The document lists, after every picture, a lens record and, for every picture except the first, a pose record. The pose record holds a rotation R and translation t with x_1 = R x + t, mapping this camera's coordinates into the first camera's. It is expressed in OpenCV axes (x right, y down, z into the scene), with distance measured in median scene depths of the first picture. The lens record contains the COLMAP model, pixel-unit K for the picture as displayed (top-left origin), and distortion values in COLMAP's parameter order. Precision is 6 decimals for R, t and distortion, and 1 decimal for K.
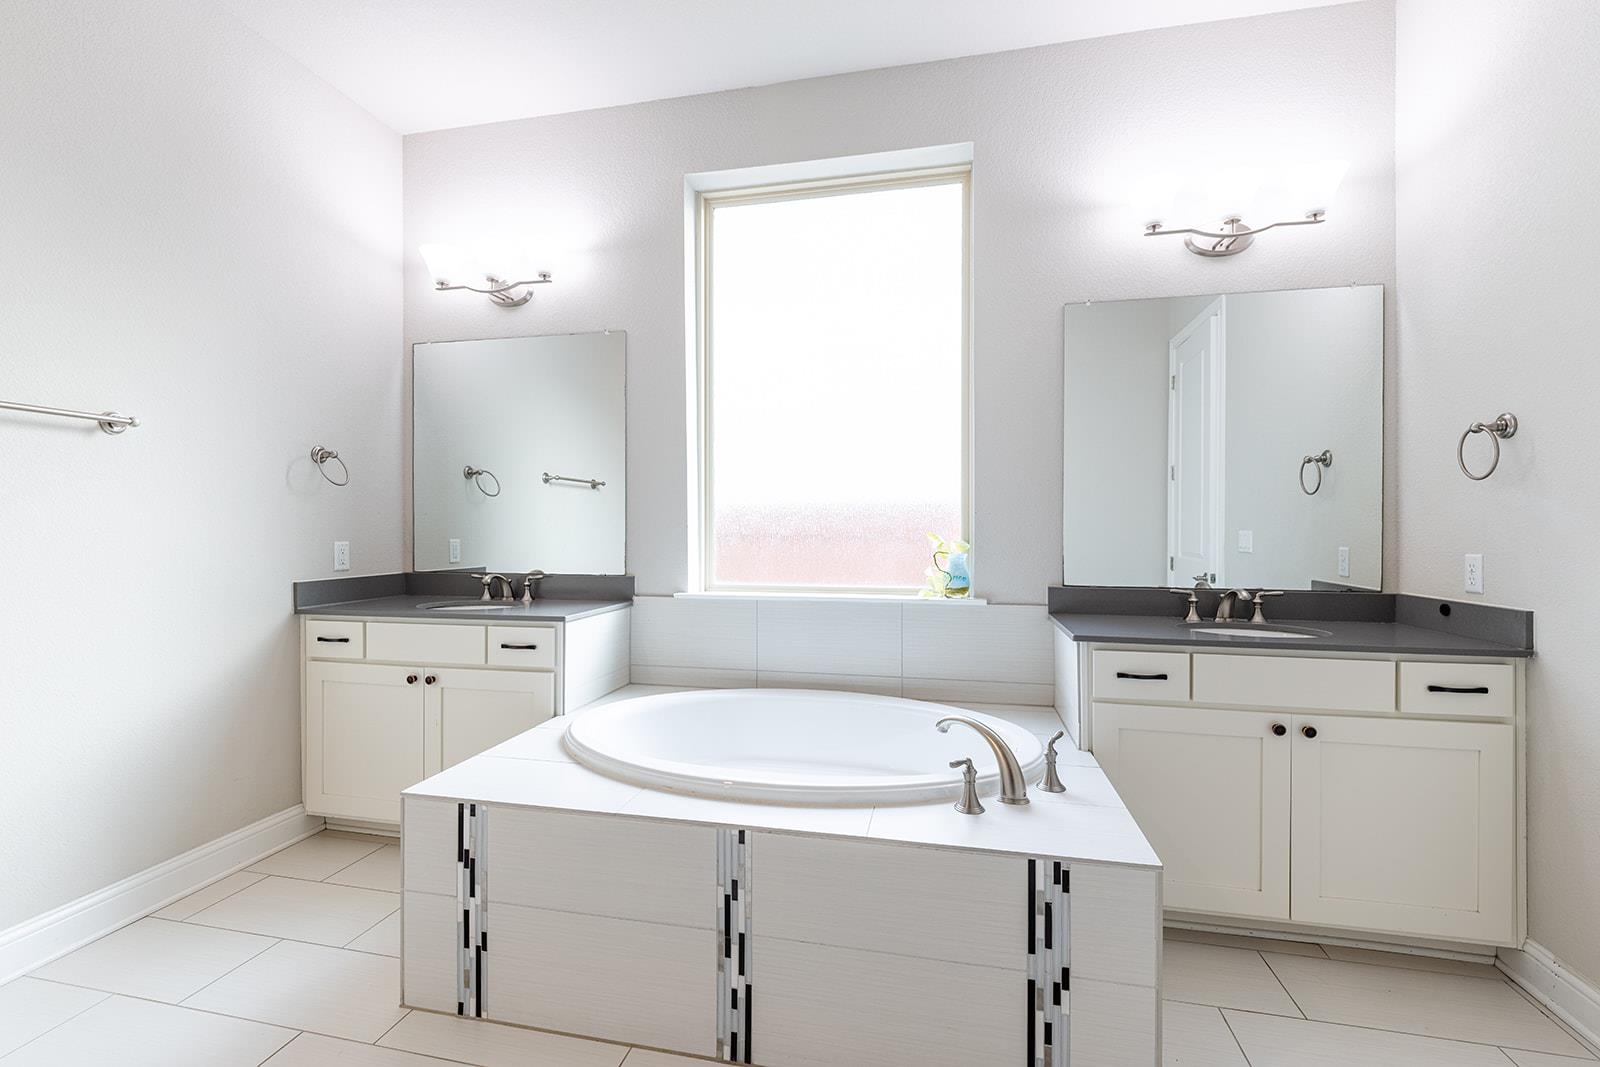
lens RADIAL K [[700.5, 0, 797.8], [0, 700.5, 533.4], [0, 0, 1]] dist [0.009983, 0.000011]
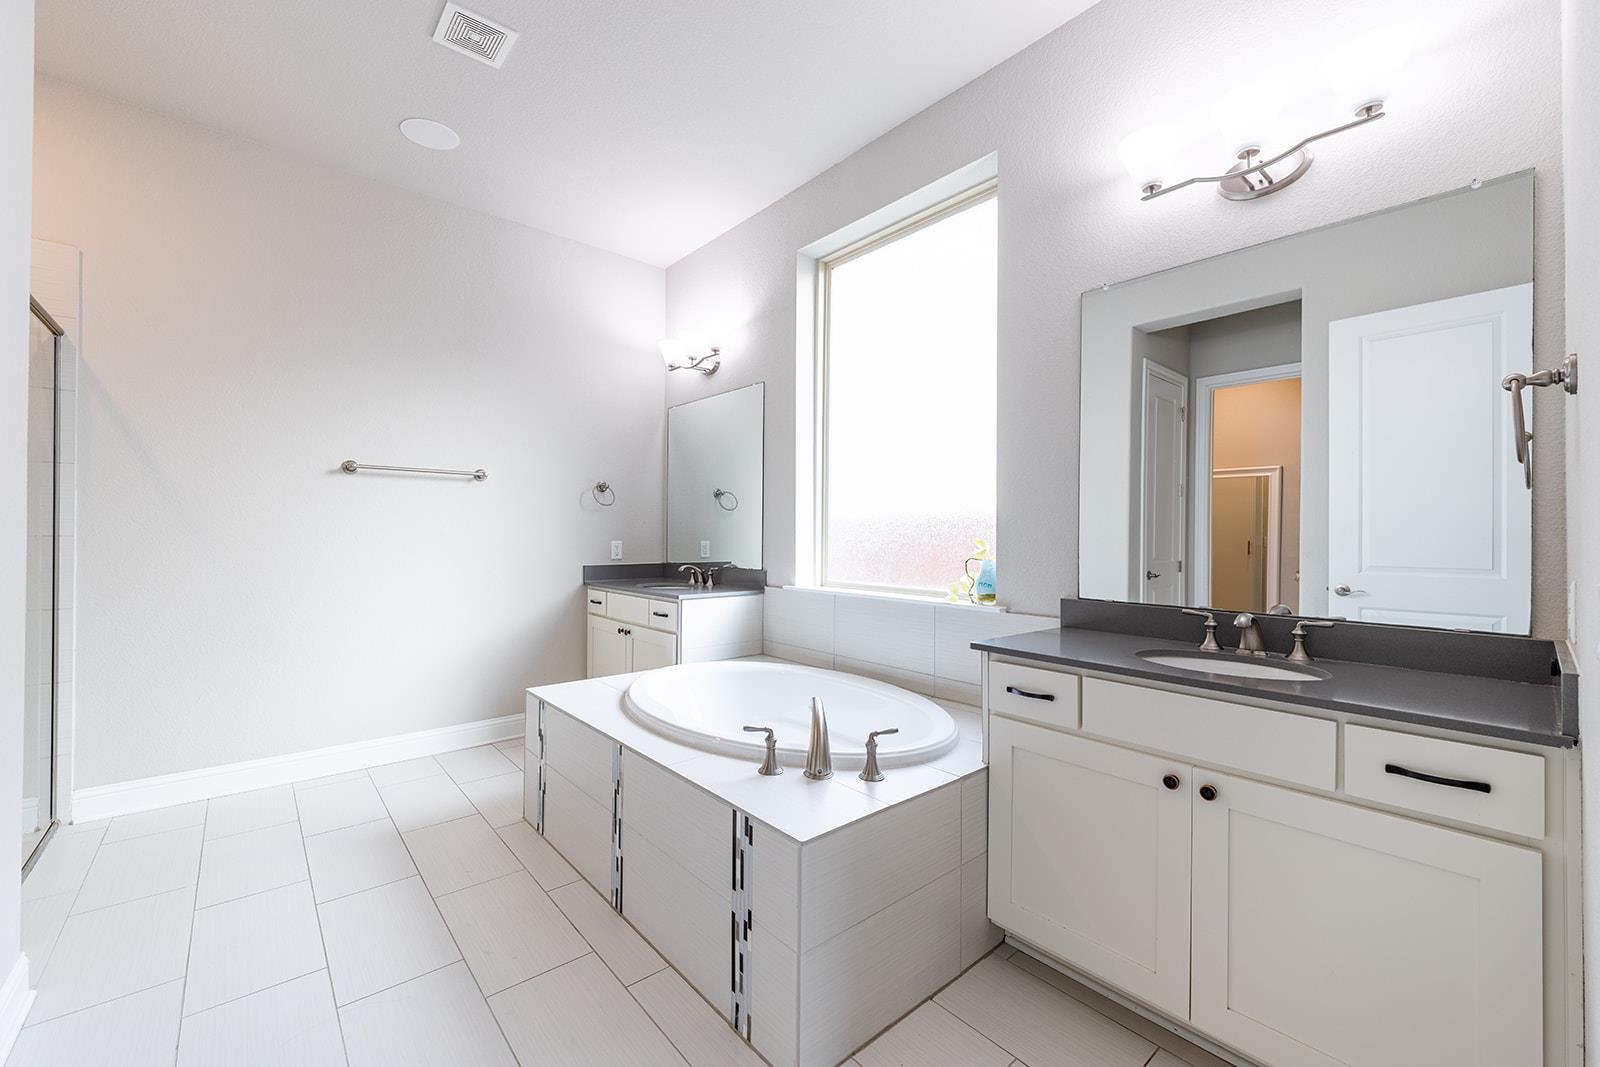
lens RADIAL K [[645.5, 0, 800.1], [0, 645.5, 531.5], [0, 0, 1]] dist [0.013438, -0.000373]
pose [[0.801767, 0.004057, -0.597623, 0.575570], [-0.013168, 0.999854, -0.010878, 0.001069], [0.597491, 0.016591, 0.801704, 0.095844]]
